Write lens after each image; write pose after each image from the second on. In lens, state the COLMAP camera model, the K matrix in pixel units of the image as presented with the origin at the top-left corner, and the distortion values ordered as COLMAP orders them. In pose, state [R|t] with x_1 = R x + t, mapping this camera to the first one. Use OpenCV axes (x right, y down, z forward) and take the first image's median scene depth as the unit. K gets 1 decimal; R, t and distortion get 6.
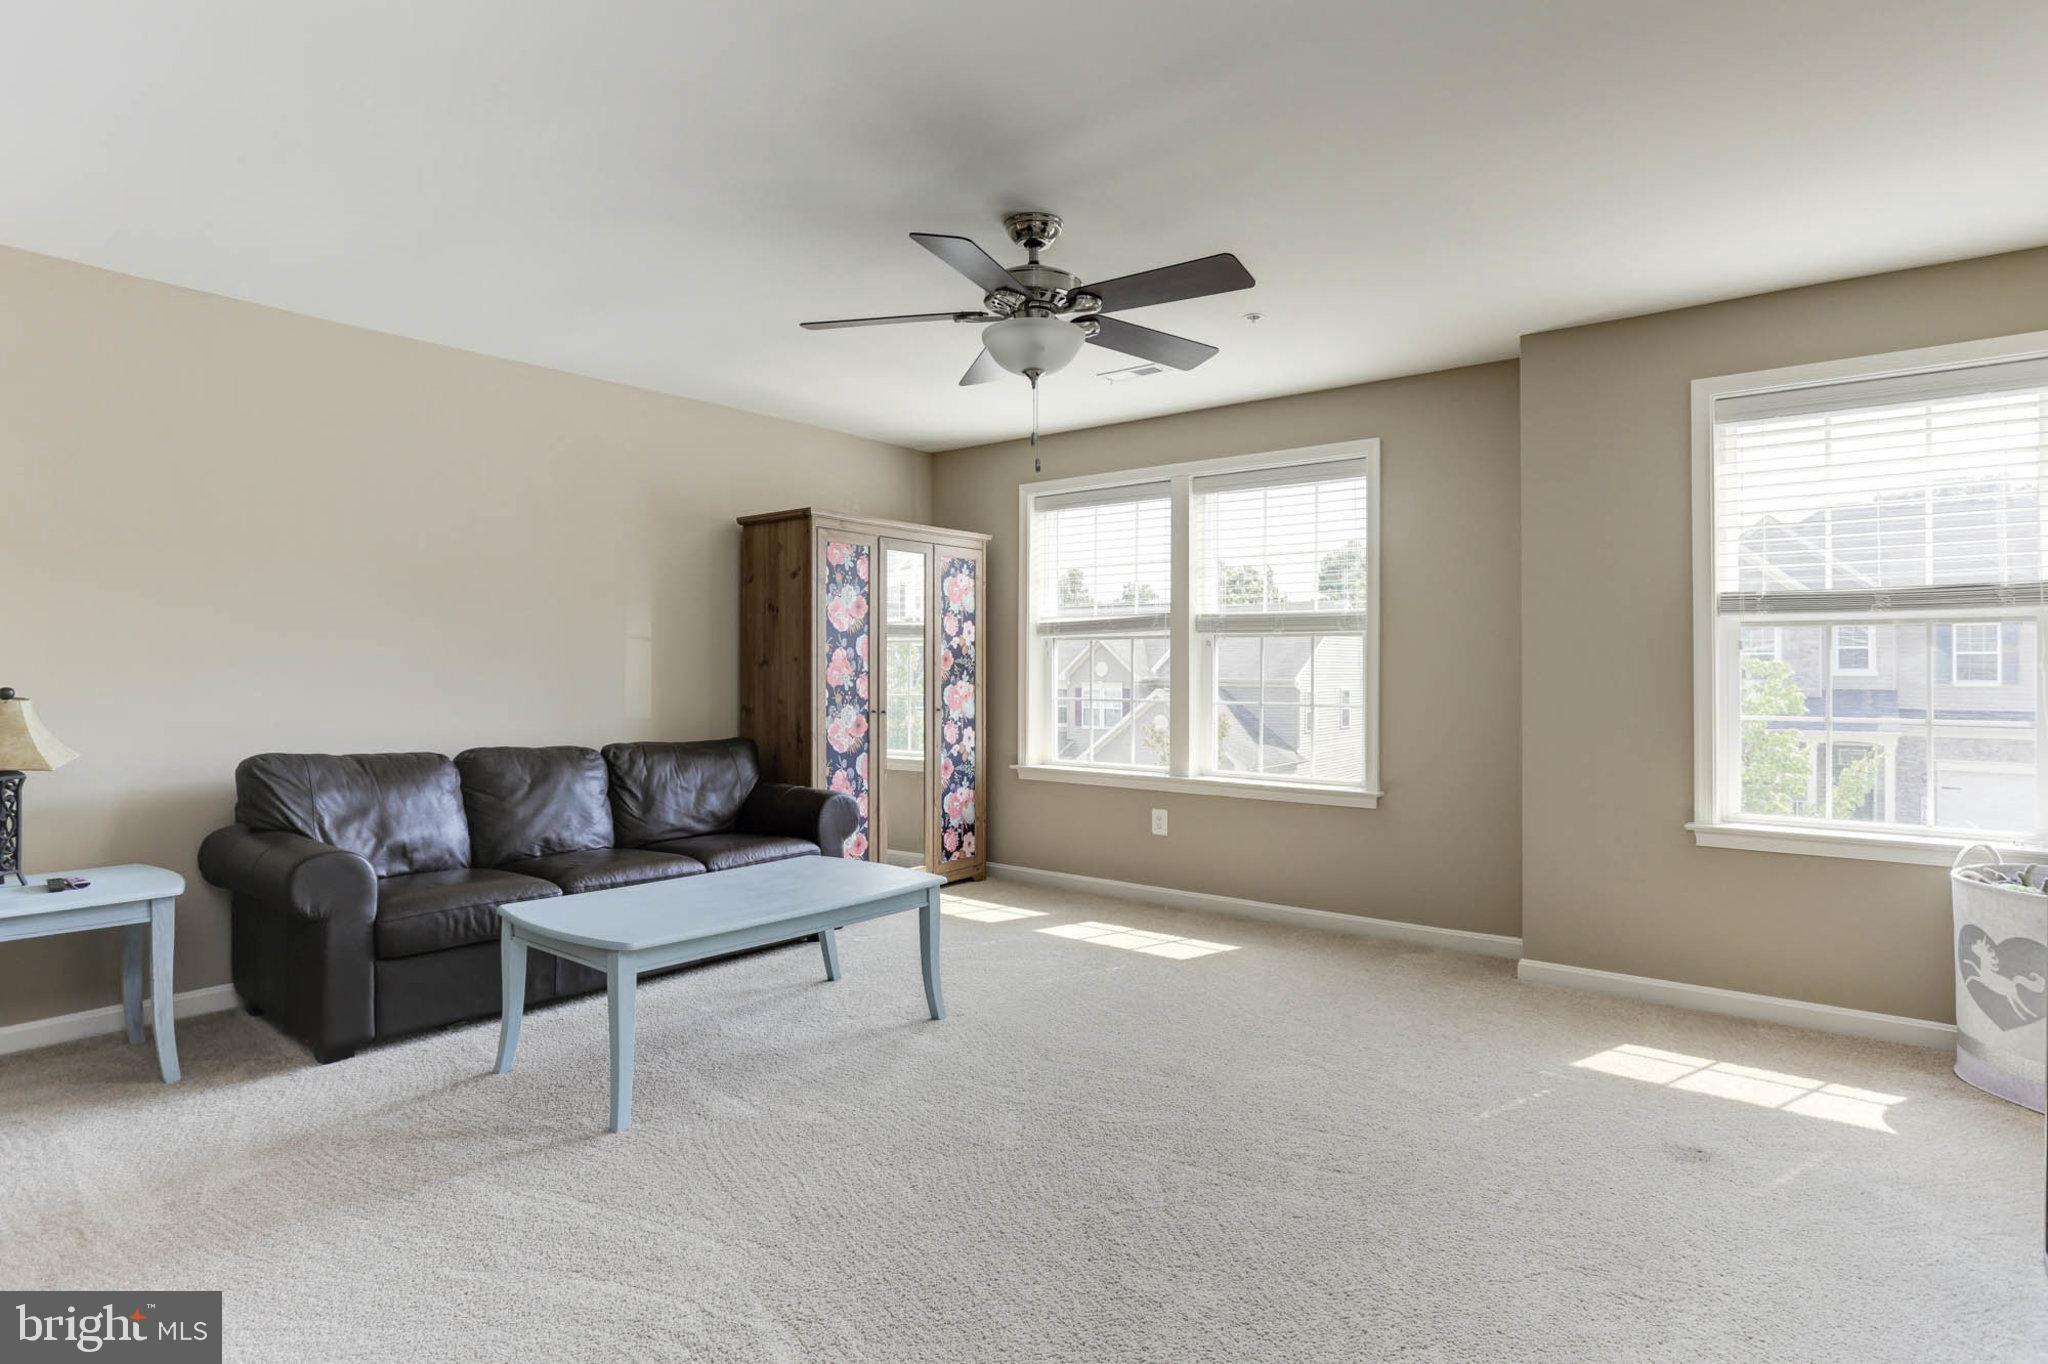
lens RADIAL K [[1068.6, 0, 1021.4], [0, 1068.6, 671.0], [0, 0, 1]] dist [-0.053293, 0.000301]
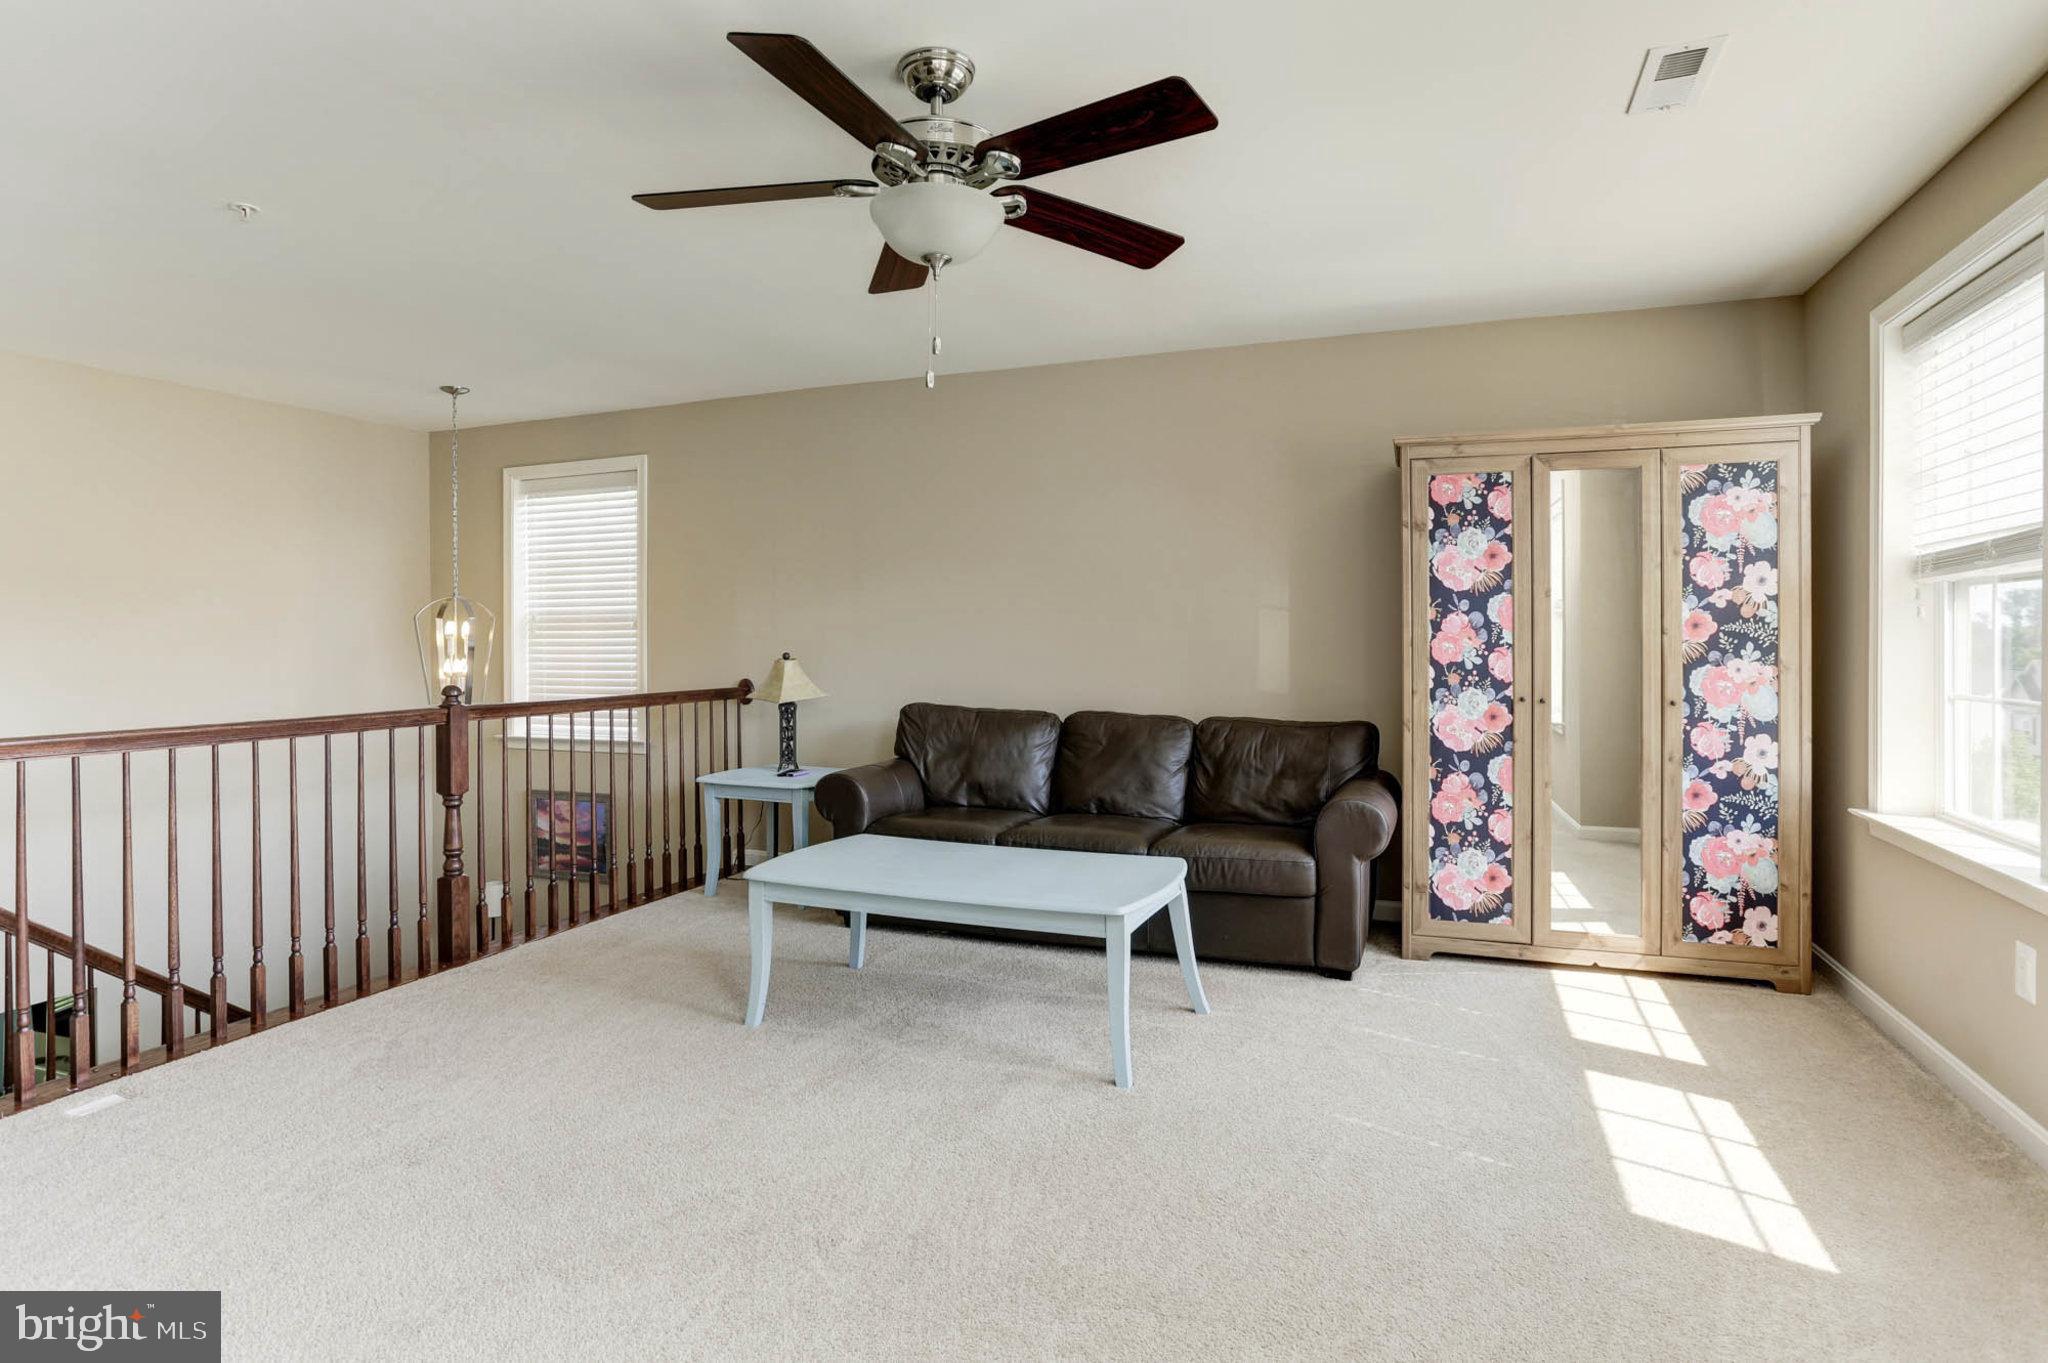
lens RADIAL K [[1056.3, 0, 1020.8], [0, 1056.3, 644.0], [0, 0, 1]] dist [-0.020087, -0.000241]
pose [[0.329617, 0.006025, -0.944095, 0.423988], [-0.000336, 0.999980, 0.006264, -0.003785], [0.944115, -0.001747, 0.329613, 0.451497]]
